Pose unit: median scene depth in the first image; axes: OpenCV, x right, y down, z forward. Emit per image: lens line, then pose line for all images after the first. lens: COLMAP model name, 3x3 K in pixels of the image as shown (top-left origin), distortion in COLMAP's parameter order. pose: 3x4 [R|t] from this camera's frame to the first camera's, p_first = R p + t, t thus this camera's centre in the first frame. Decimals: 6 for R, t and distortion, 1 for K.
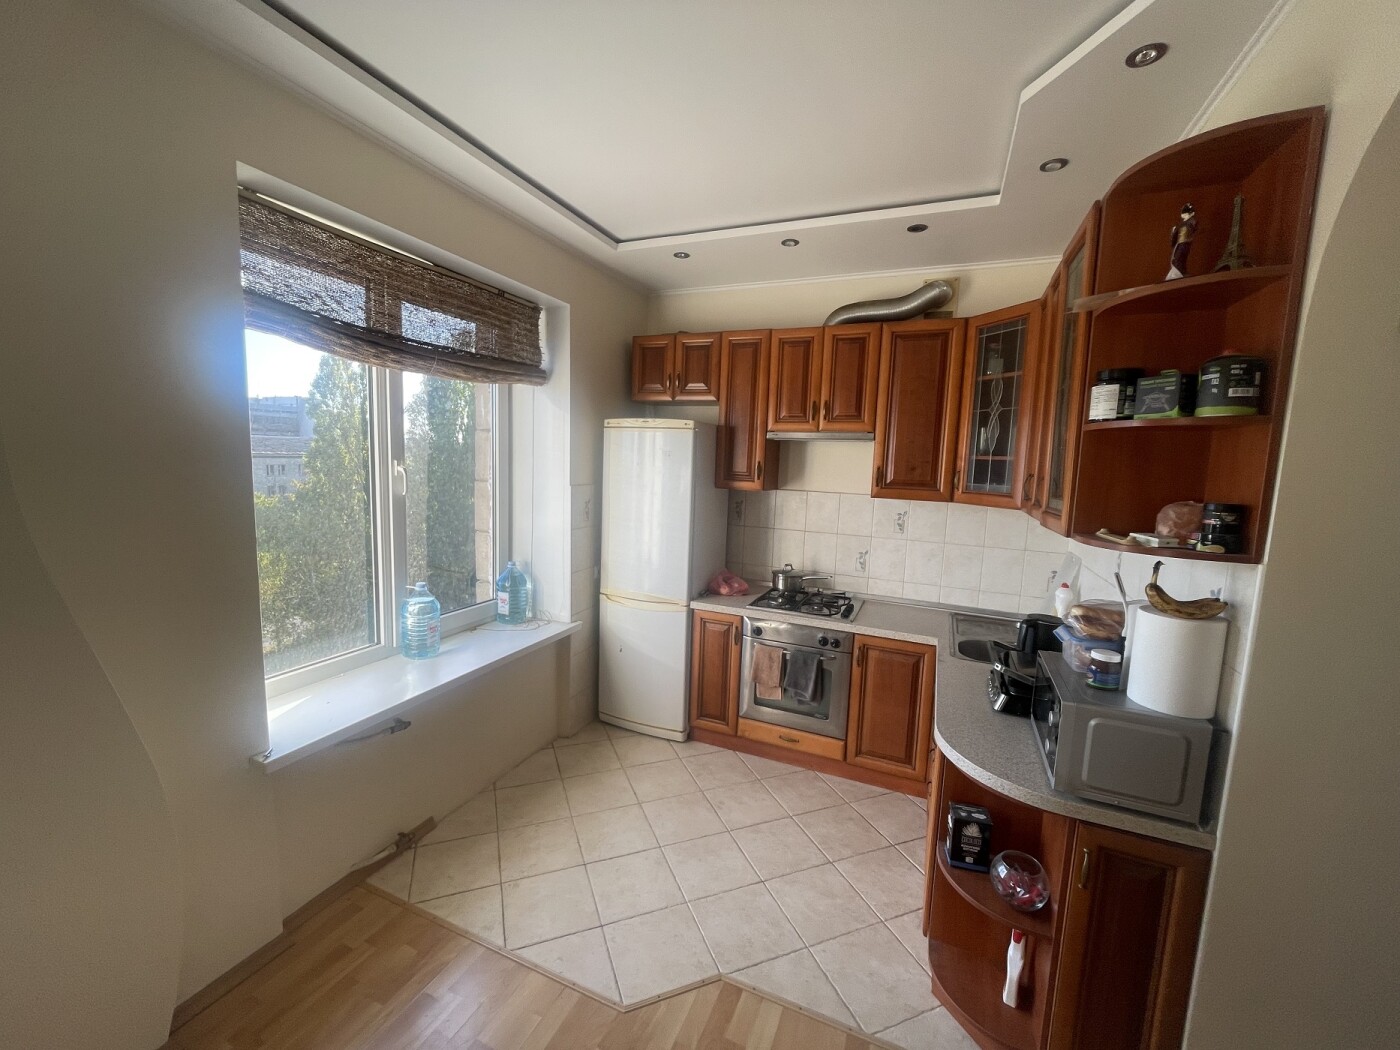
lens RADIAL K [[569.4, 0, 693.7], [0, 569.4, 523.1], [0, 0, 1]] dist [-0.000758, 0.000054]
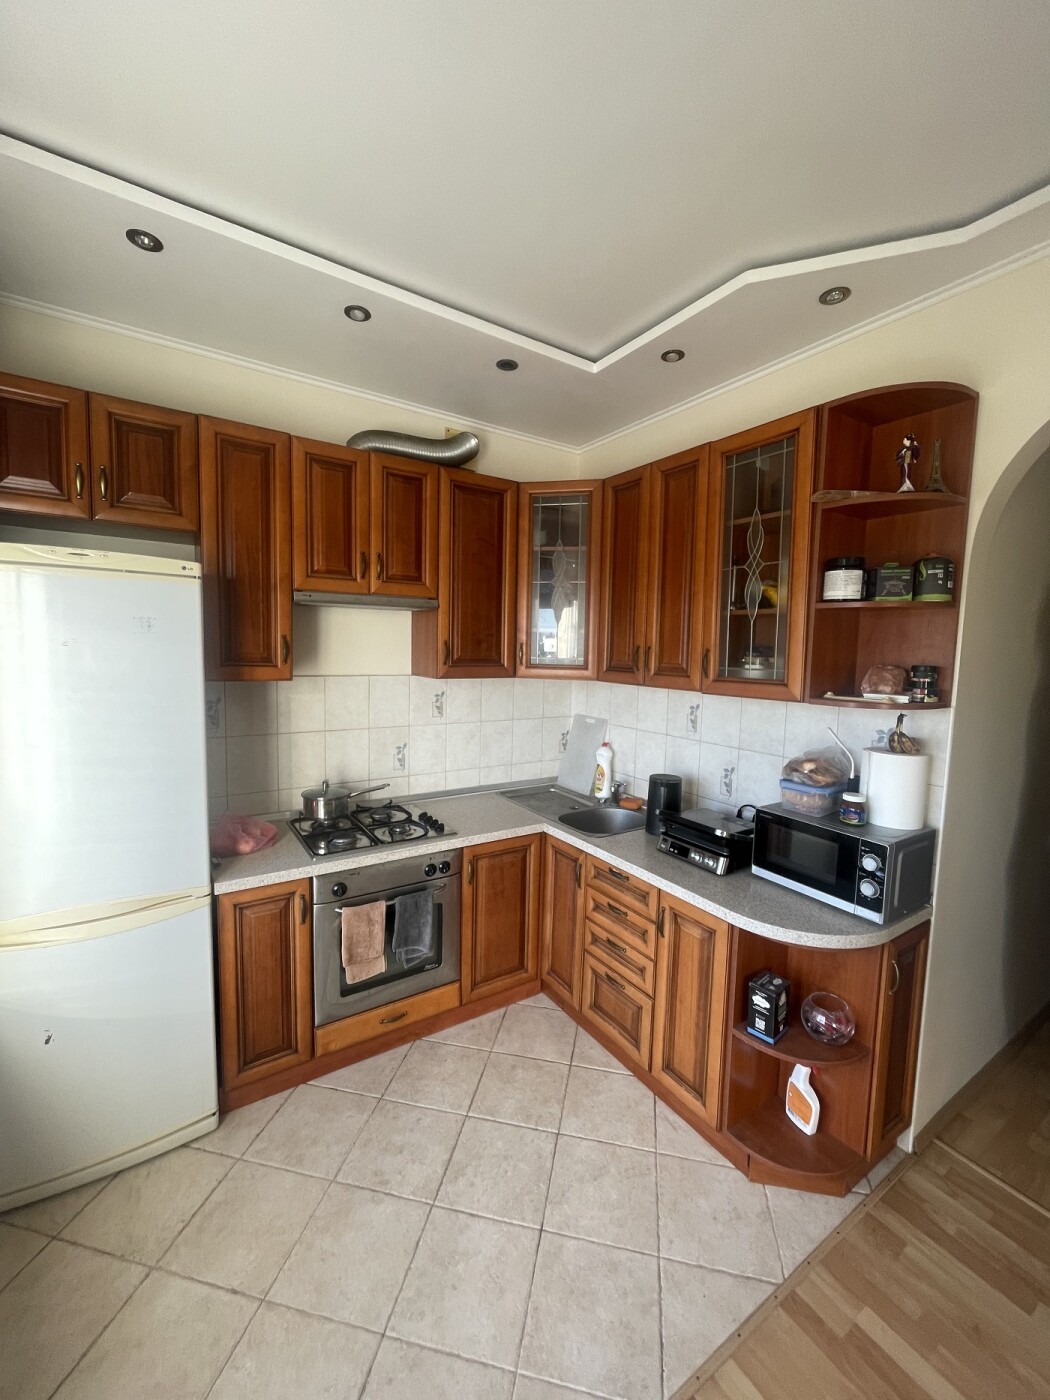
lens RADIAL K [[569.4, 0, 526.2], [0, 569.4, 698.7], [0, 0, 1]] dist [-0.000758, 0.000054]
pose [[0.542215, -0.100675, 0.834187, -0.319740], [0.092783, 0.993899, 0.059641, -0.055259], [-0.835101, 0.045060, 0.548248, 0.461545]]
